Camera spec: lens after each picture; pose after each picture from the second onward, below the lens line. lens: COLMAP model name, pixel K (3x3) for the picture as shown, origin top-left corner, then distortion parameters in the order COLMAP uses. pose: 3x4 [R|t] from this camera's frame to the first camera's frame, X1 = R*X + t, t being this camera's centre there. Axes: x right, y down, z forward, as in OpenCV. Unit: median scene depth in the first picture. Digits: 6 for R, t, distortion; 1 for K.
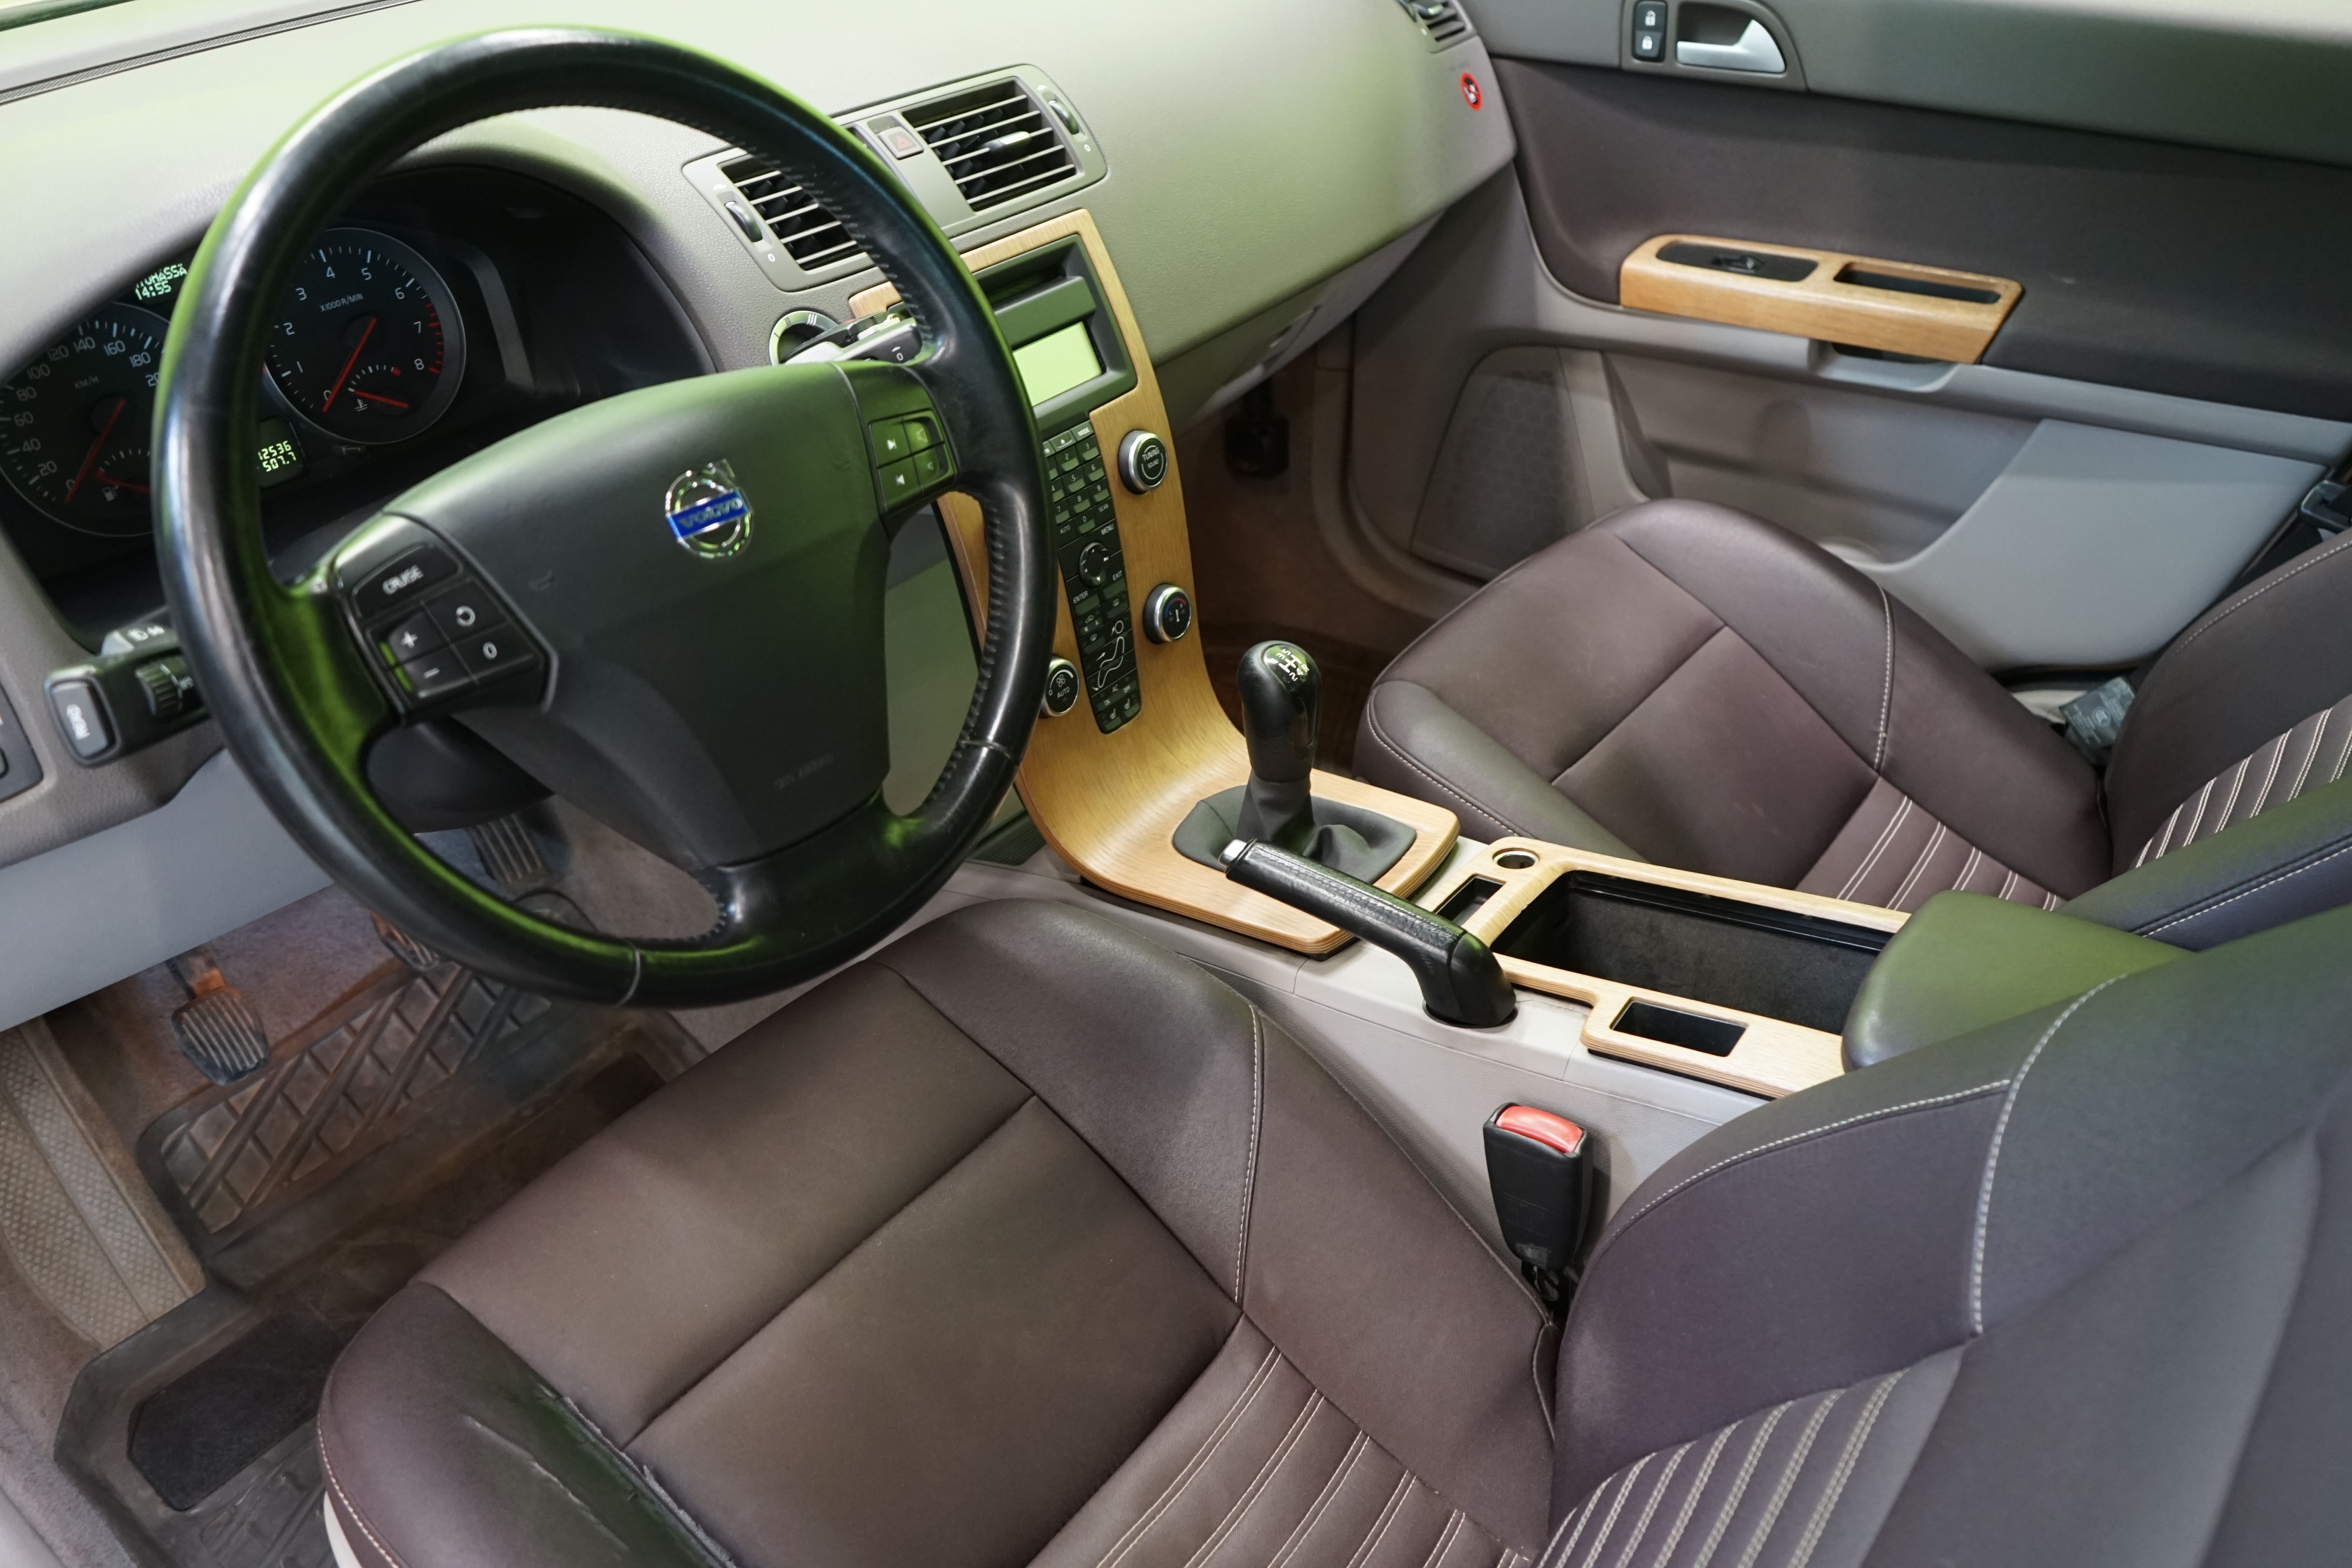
lens RADIAL K [[1910.8, 0, 1175.1], [0, 1910.8, 789.4], [0, 0, 1]] dist [-0.013171, -0.002027]
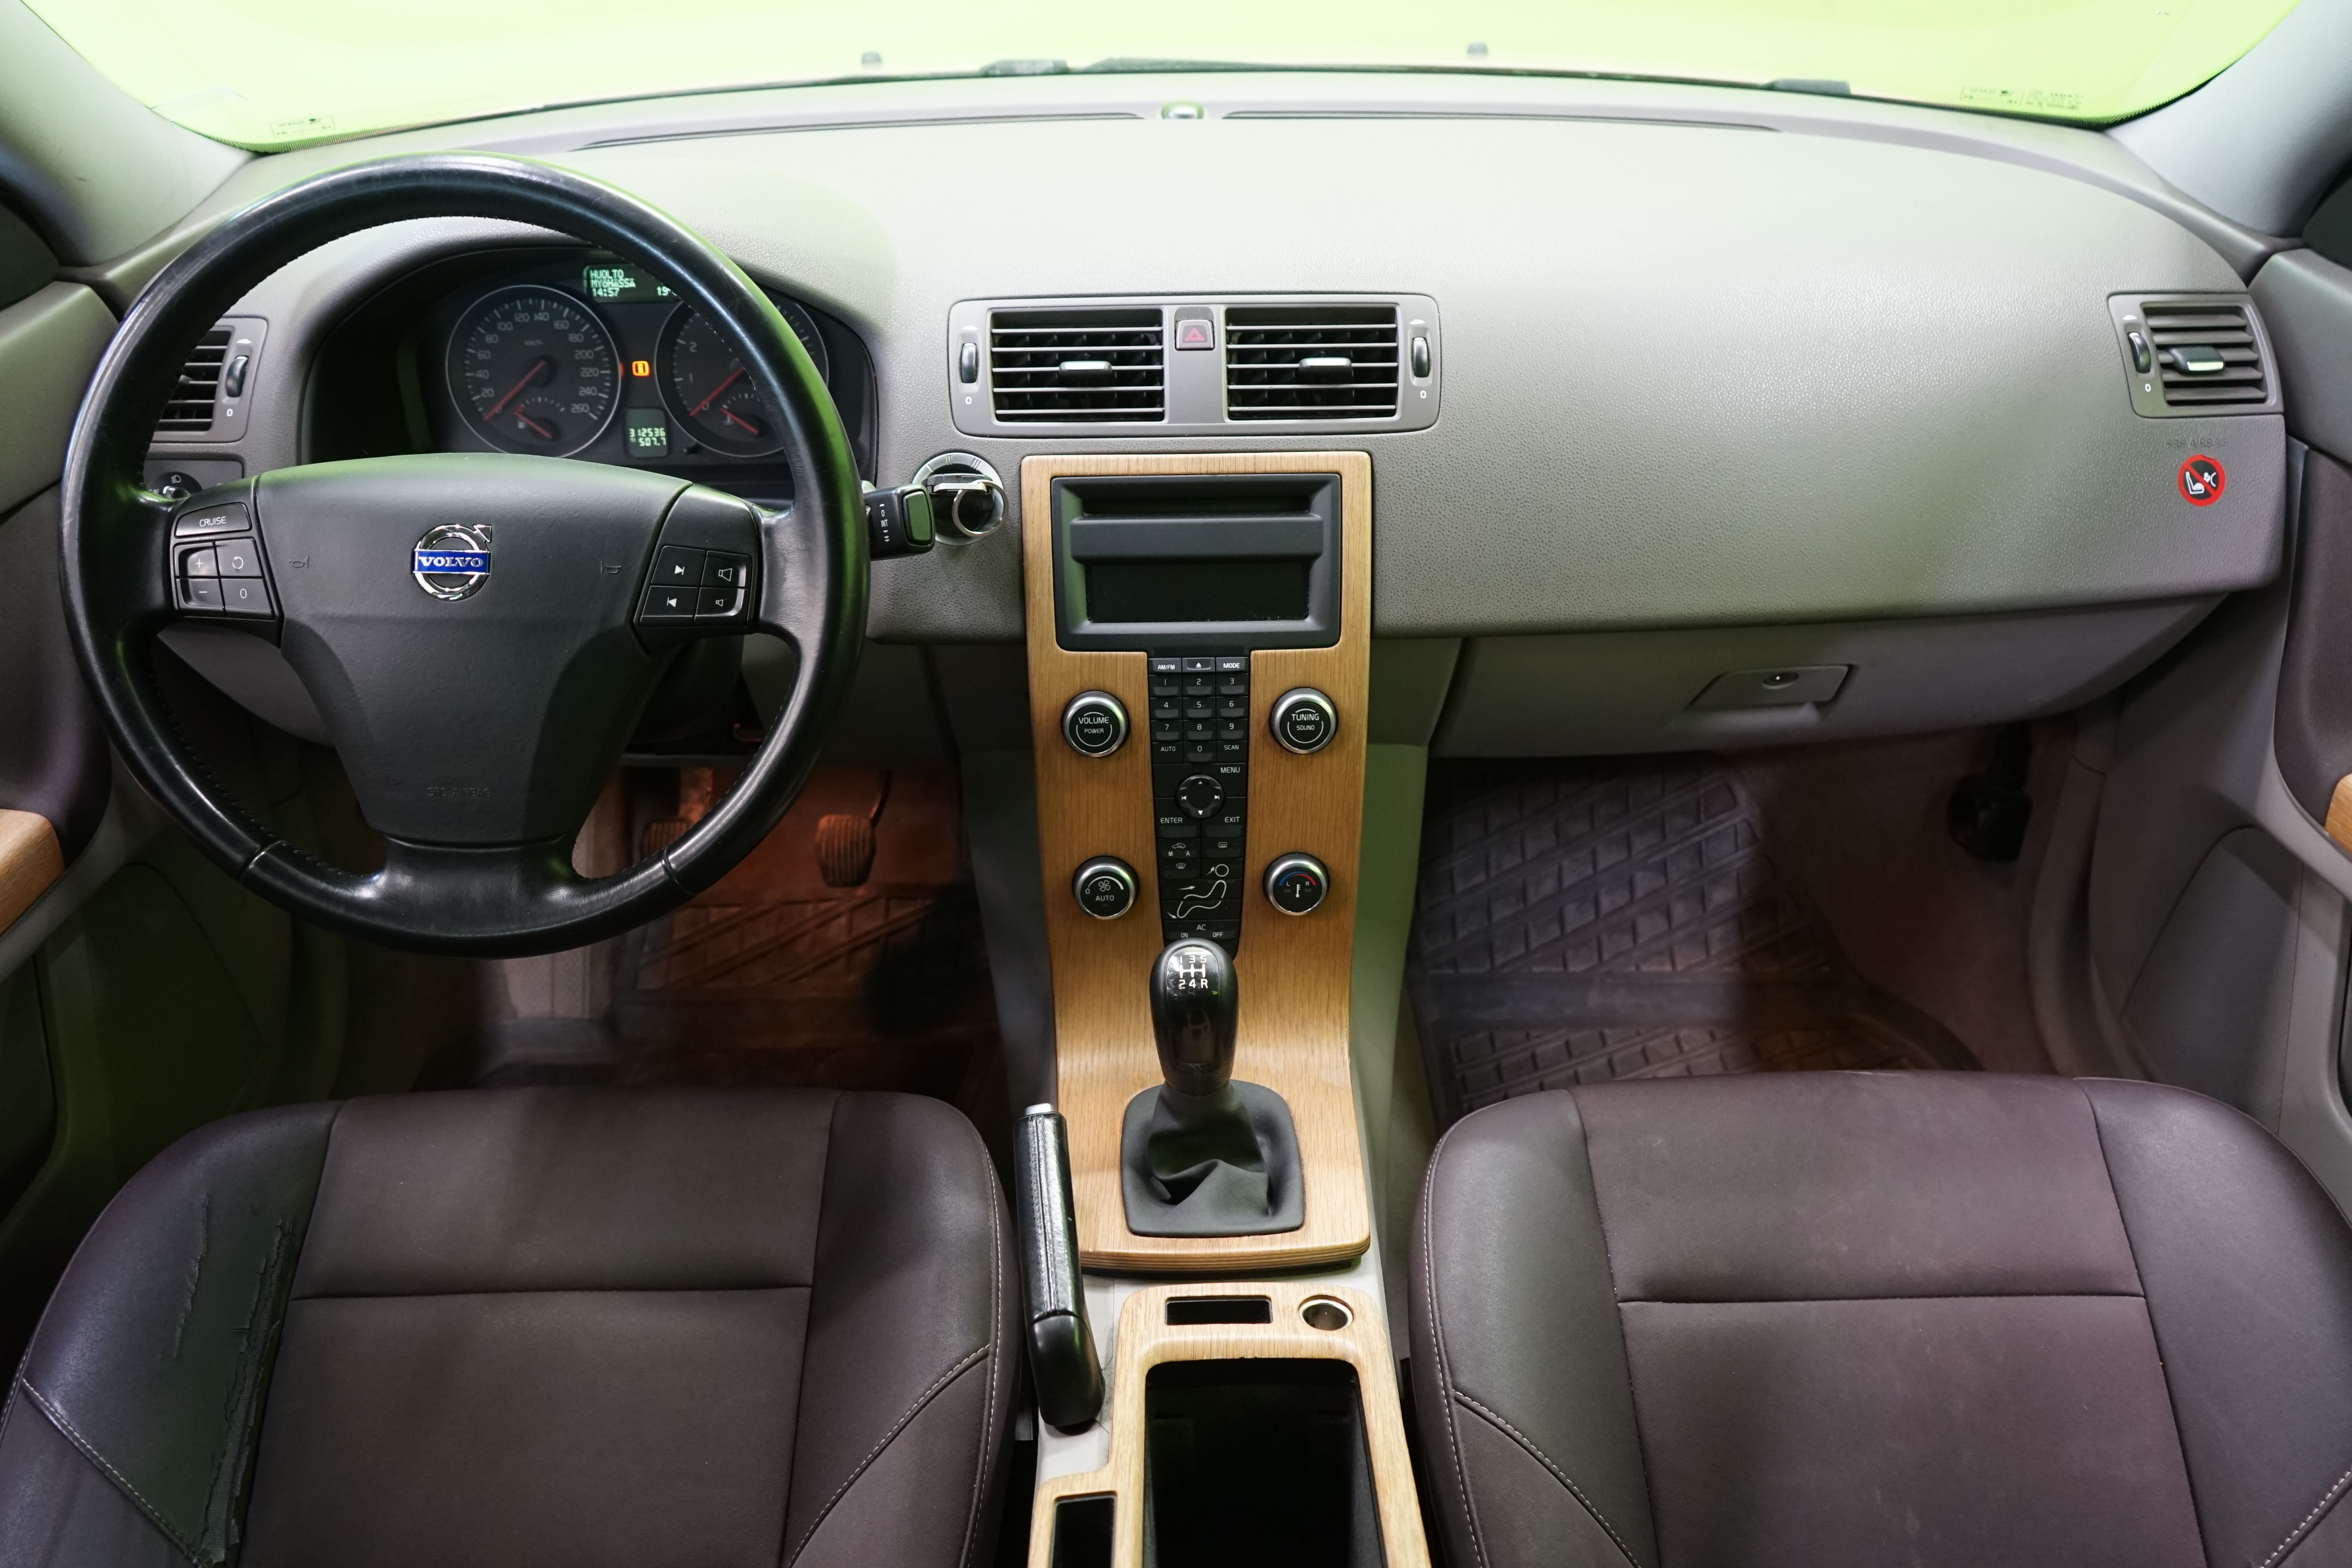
lens RADIAL K [[1910.8, 0, 1175.7], [0, 1910.8, 777.3], [0, 0, 1]] dist [-0.013171, -0.002027]
pose [[0.618052, 0.400017, -0.676755, 0.588948], [-0.431238, 0.892294, 0.133587, -0.247146], [0.657301, 0.209279, 0.723987, 0.297790]]
